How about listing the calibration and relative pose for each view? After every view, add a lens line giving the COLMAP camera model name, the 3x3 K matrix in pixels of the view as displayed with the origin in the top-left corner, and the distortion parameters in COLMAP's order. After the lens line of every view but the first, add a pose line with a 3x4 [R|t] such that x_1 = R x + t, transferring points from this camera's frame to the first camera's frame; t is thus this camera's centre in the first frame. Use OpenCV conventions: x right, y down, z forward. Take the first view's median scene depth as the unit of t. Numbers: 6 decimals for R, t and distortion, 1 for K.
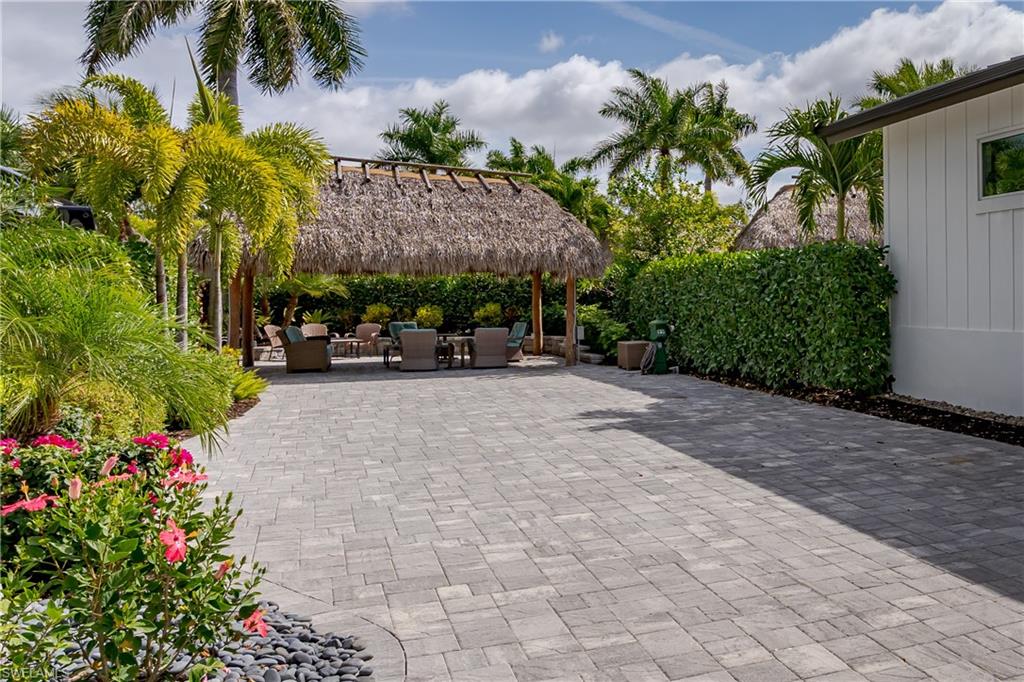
lens RADIAL K [[945.0, 0, 829.5], [0, 945.0, 307.9], [0, 0, 1]] dist [0.002532, 0.004568]
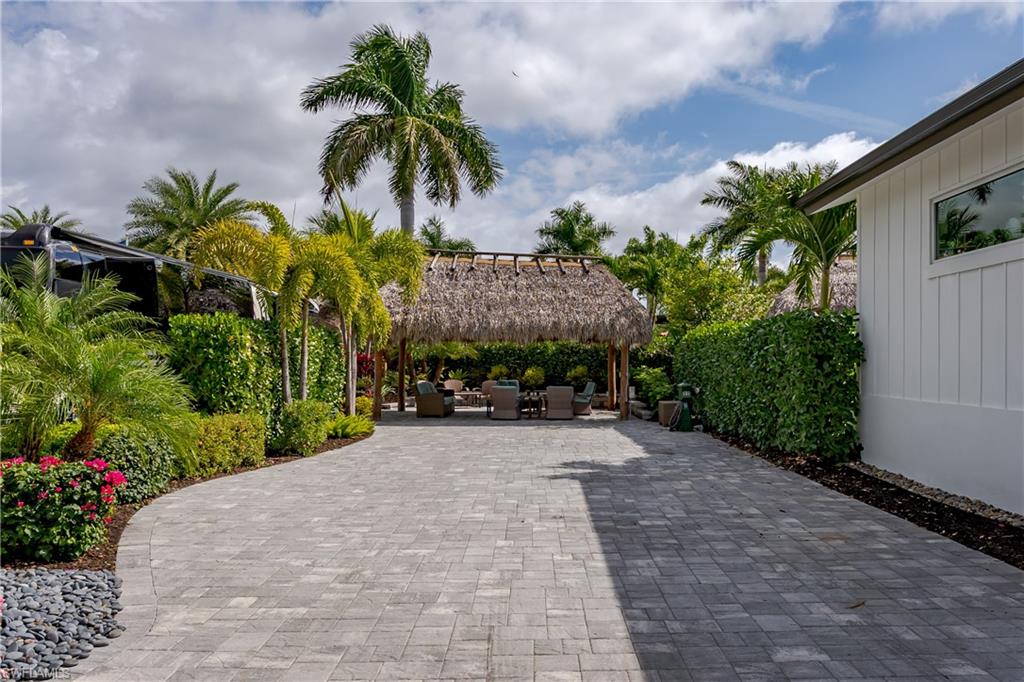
lens RADIAL K [[828.2, 0, 558.4], [0, 828.2, 368.7], [0, 0, 1]] dist [-0.000135, 0.003156]
pose [[0.893743, 0.012717, -0.448398, 0.115446], [-0.013271, 0.999910, 0.001908, -0.003428], [0.448382, 0.004246, 0.893832, 0.053946]]
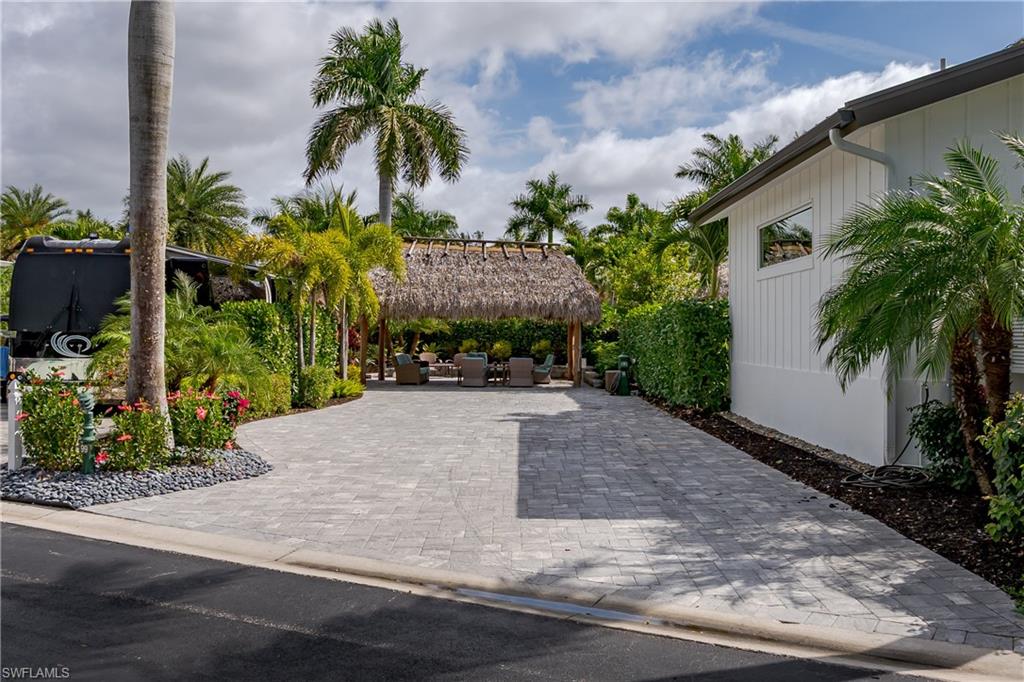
lens RADIAL K [[944.2, 0, 512.0], [0, 944.2, 341.0], [0, 0, 1]] dist [0.007983, 0.006183]
pose [[0.877886, 0.014168, -0.478660, 0.294092], [-0.015985, 0.999872, 0.000280, -0.003740], [0.478603, 0.007405, 0.878000, -0.221773]]
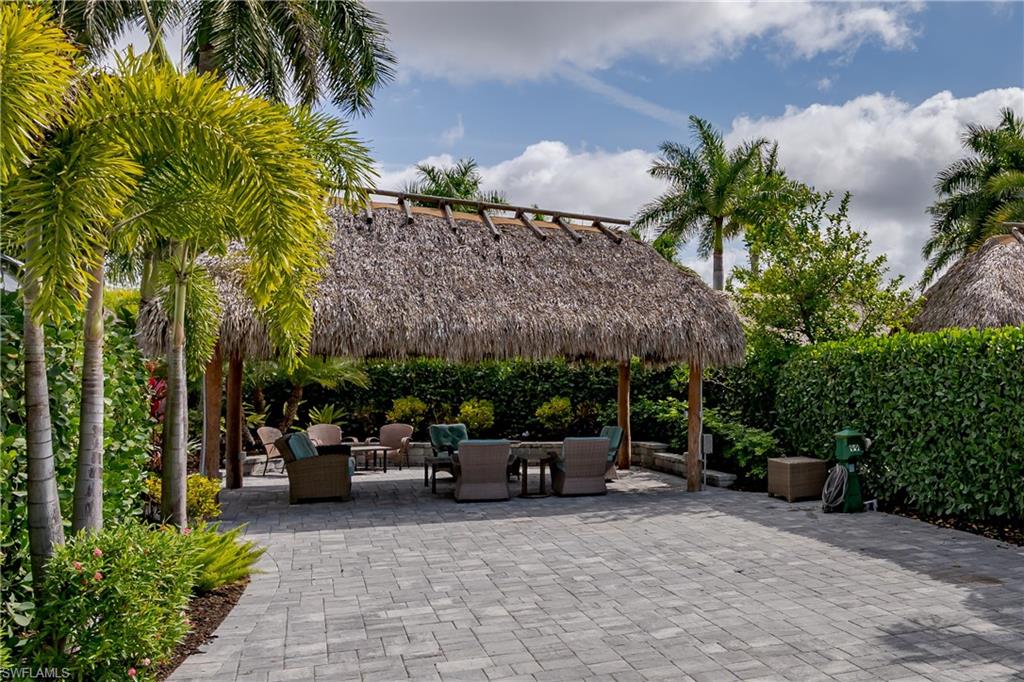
lens RADIAL K [[950.3, 0, 820.8], [0, 950.3, 392.7], [0, 0, 1]] dist [0.000911, 0.000430]
pose [[0.999974, 0.006411, -0.003190, -0.185213], [-0.006413, 0.999979, -0.000711, -0.011971], [0.003185, 0.000732, 0.999995, 0.309354]]
